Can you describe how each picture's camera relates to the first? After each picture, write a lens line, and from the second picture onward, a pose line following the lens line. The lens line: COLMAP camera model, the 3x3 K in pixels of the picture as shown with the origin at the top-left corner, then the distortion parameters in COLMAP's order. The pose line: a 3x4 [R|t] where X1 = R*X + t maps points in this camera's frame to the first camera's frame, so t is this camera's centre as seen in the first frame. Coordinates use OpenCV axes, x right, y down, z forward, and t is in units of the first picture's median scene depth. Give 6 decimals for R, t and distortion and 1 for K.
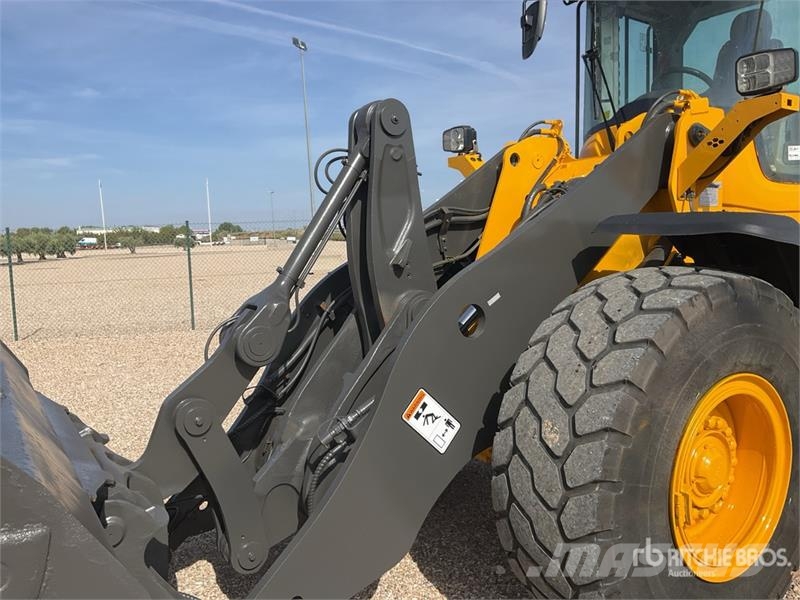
lens RADIAL K [[669.9, 0, 400.0], [0, 669.9, 300.0], [0, 0, 1]] dist [0.113450, -0.228601]
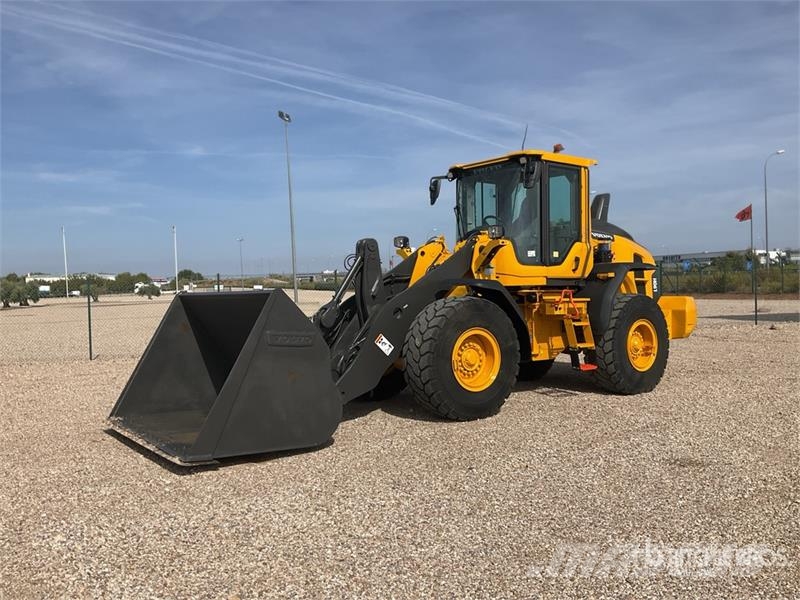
lens RADIAL K [[669.9, 0, 400.0], [0, 669.9, 300.0], [0, 0, 1]] dist [0.113450, -0.228601]
pose [[0.999102, 0.006940, 0.041786, -0.008630], [-0.003834, 0.997254, -0.073955, 0.164372], [-0.042184, 0.073728, 0.996386, -1.700030]]
